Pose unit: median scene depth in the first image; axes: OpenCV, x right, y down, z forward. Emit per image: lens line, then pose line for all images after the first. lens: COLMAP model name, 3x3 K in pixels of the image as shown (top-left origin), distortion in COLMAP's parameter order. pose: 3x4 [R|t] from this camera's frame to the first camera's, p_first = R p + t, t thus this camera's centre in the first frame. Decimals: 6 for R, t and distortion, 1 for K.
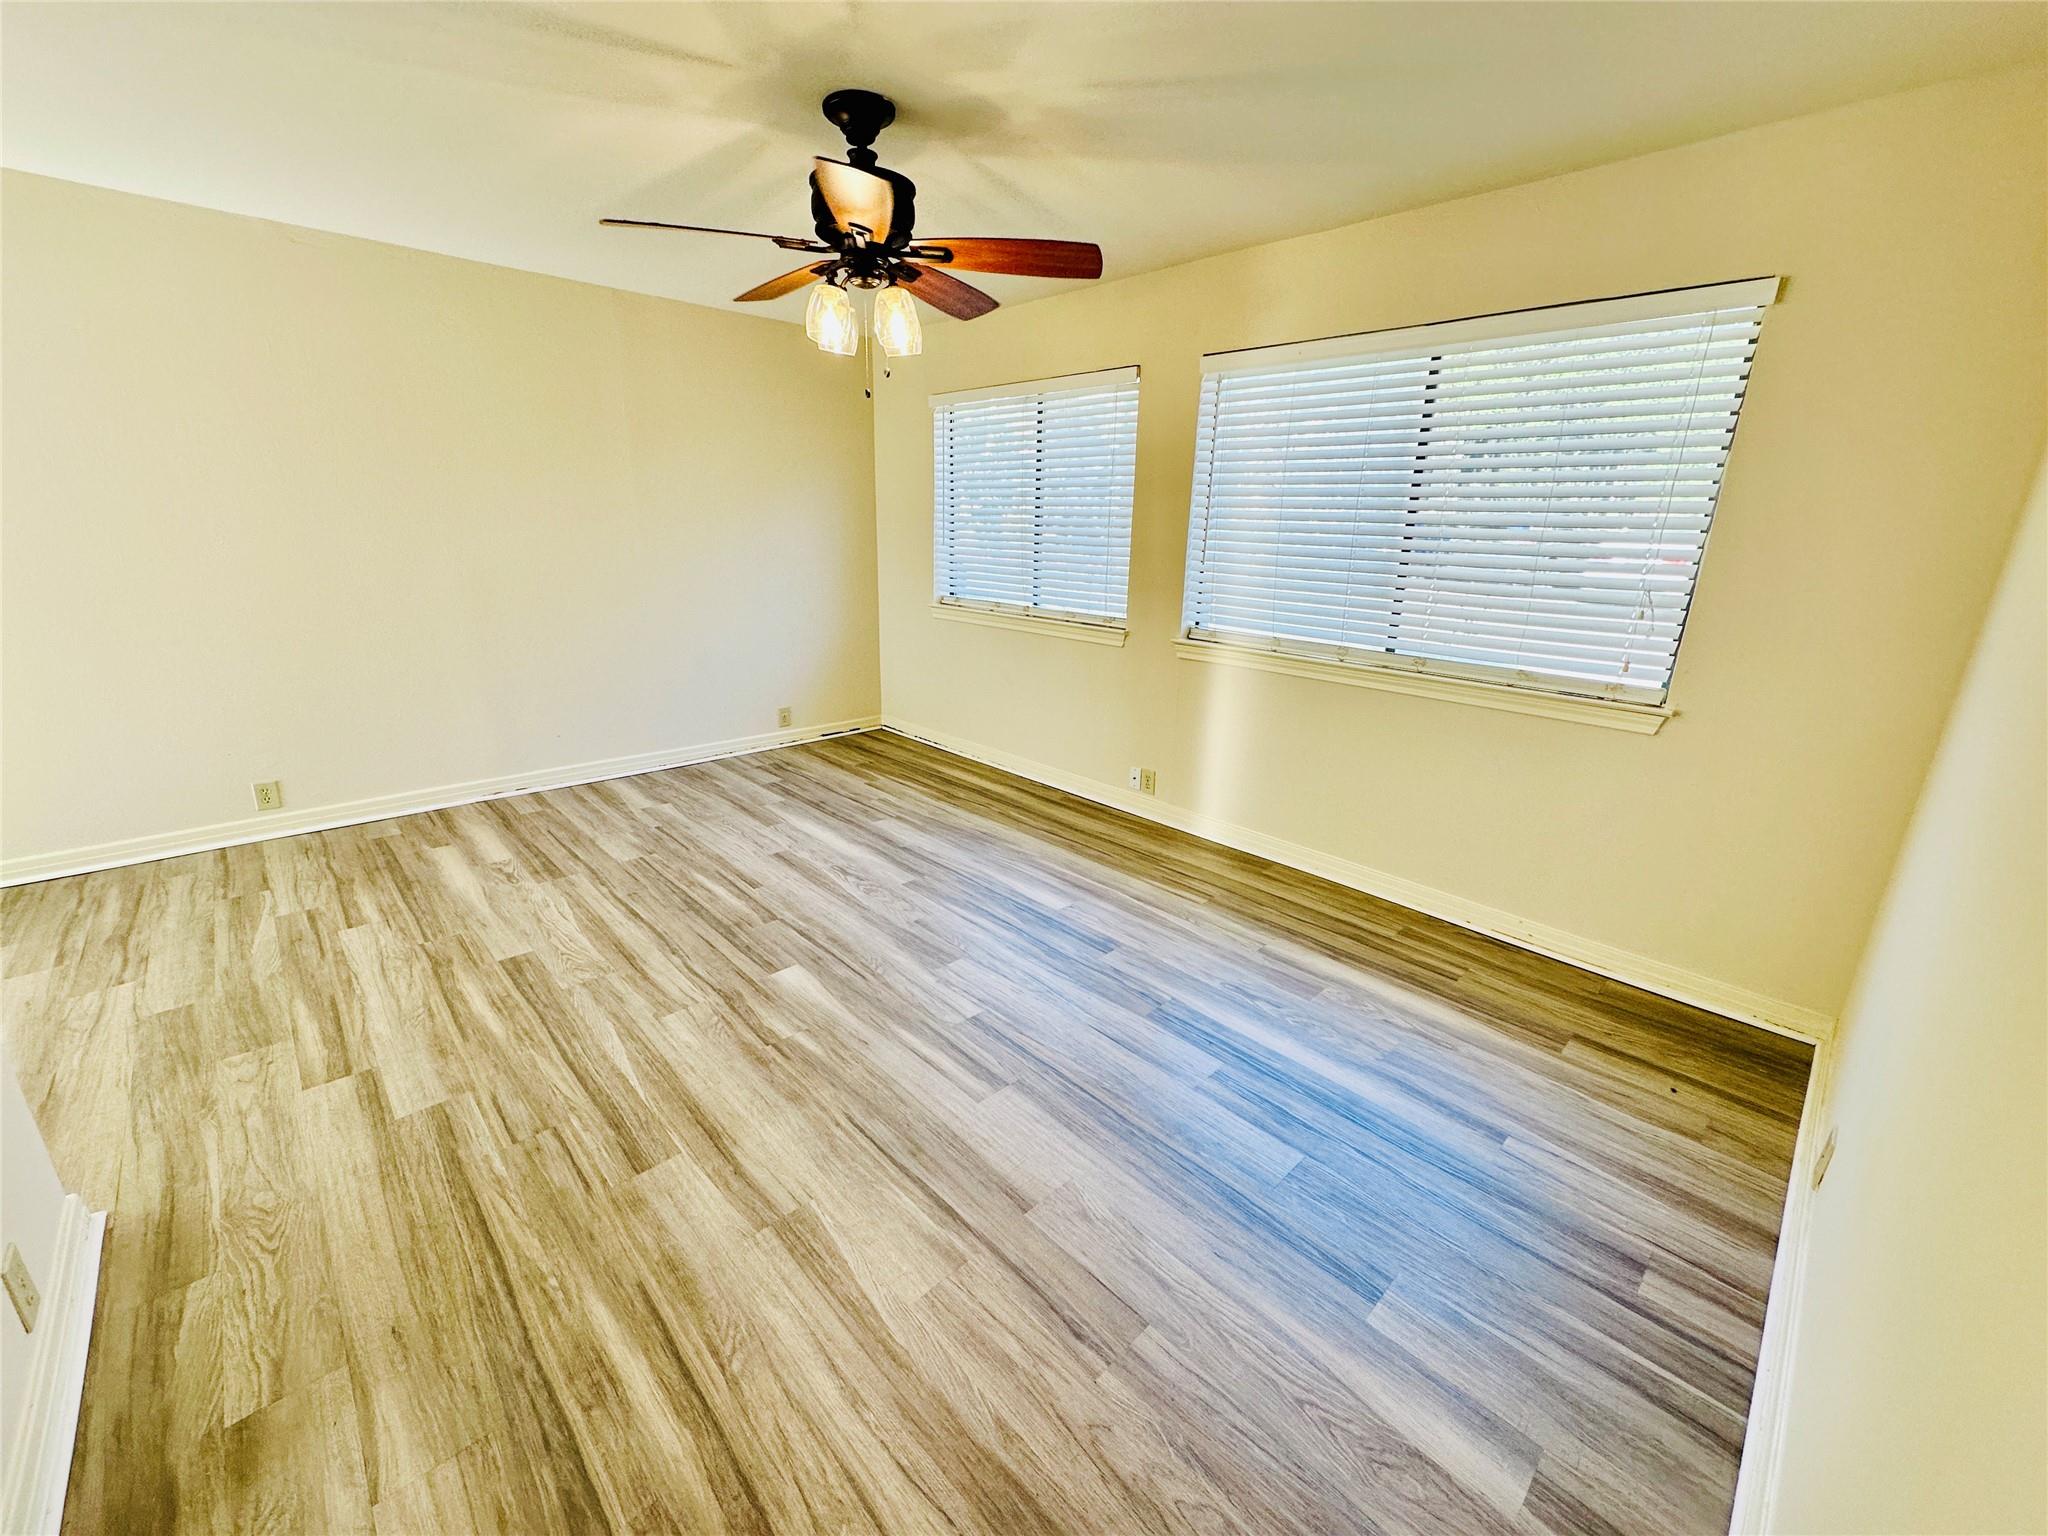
lens RADIAL K [[815.4, 0, 1026.2], [0, 815.4, 771.7], [0, 0, 1]] dist [-0.002762, 0.000755]
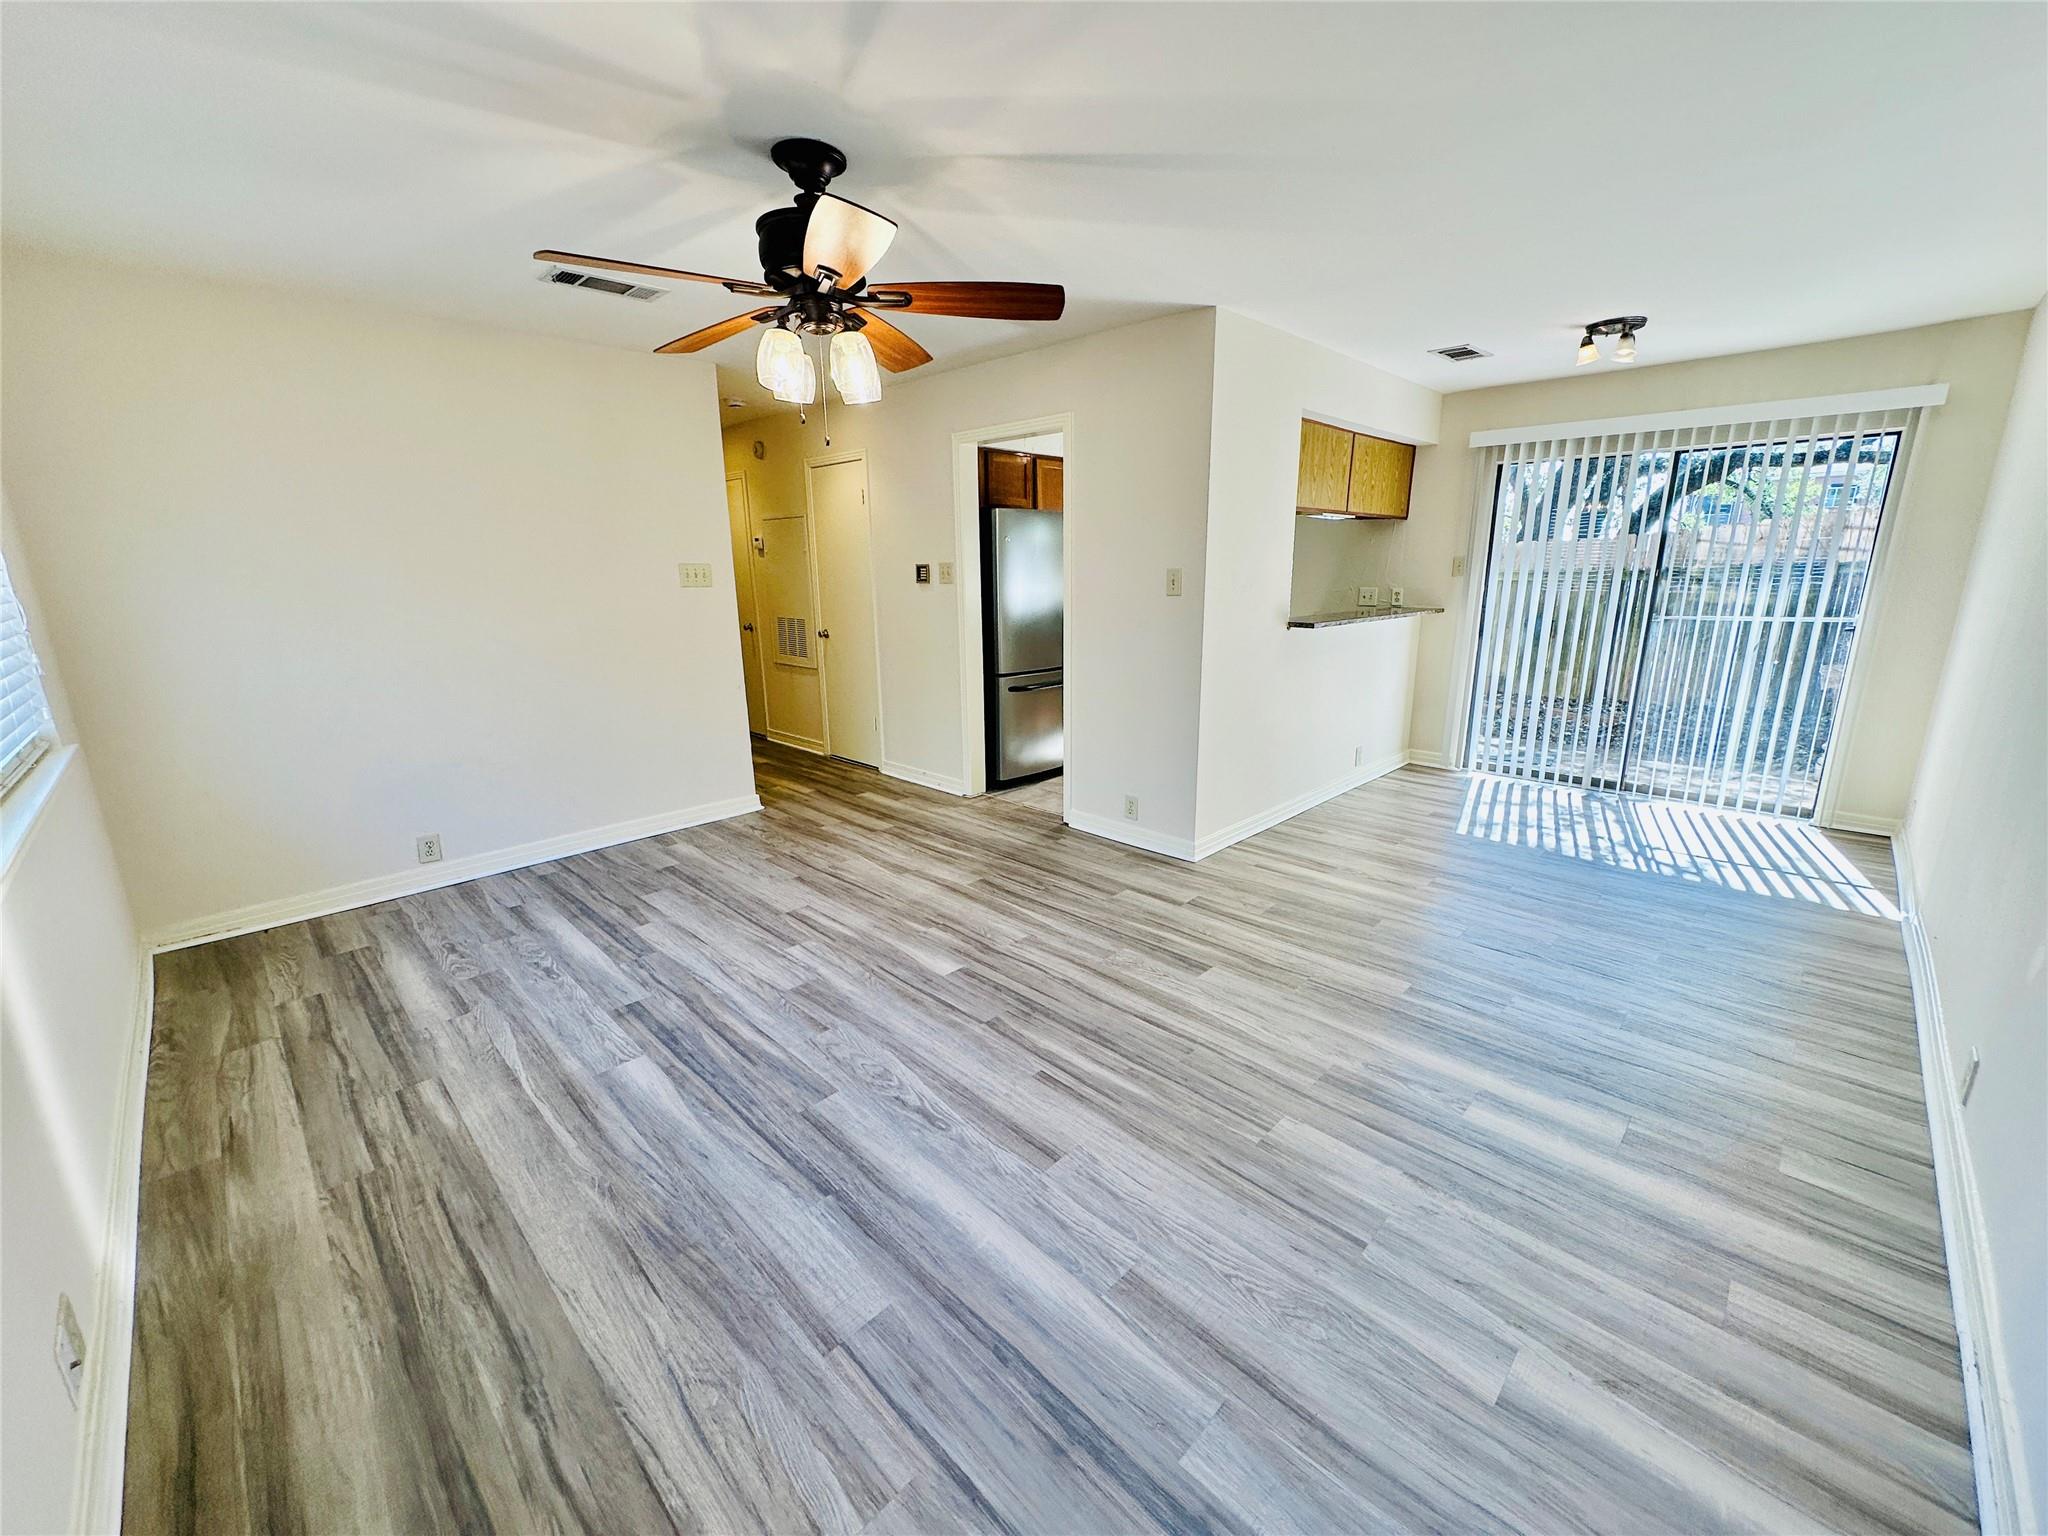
lens RADIAL K [[815.4, 0, 1025.0], [0, 815.4, 766.8], [0, 0, 1]] dist [-0.002762, 0.000755]
pose [[-0.999534, -0.005147, -0.030083, -0.333866], [-0.020039, 0.854125, 0.519682, -0.532812], [0.023020, 0.520043, -0.853830, 1.678429]]
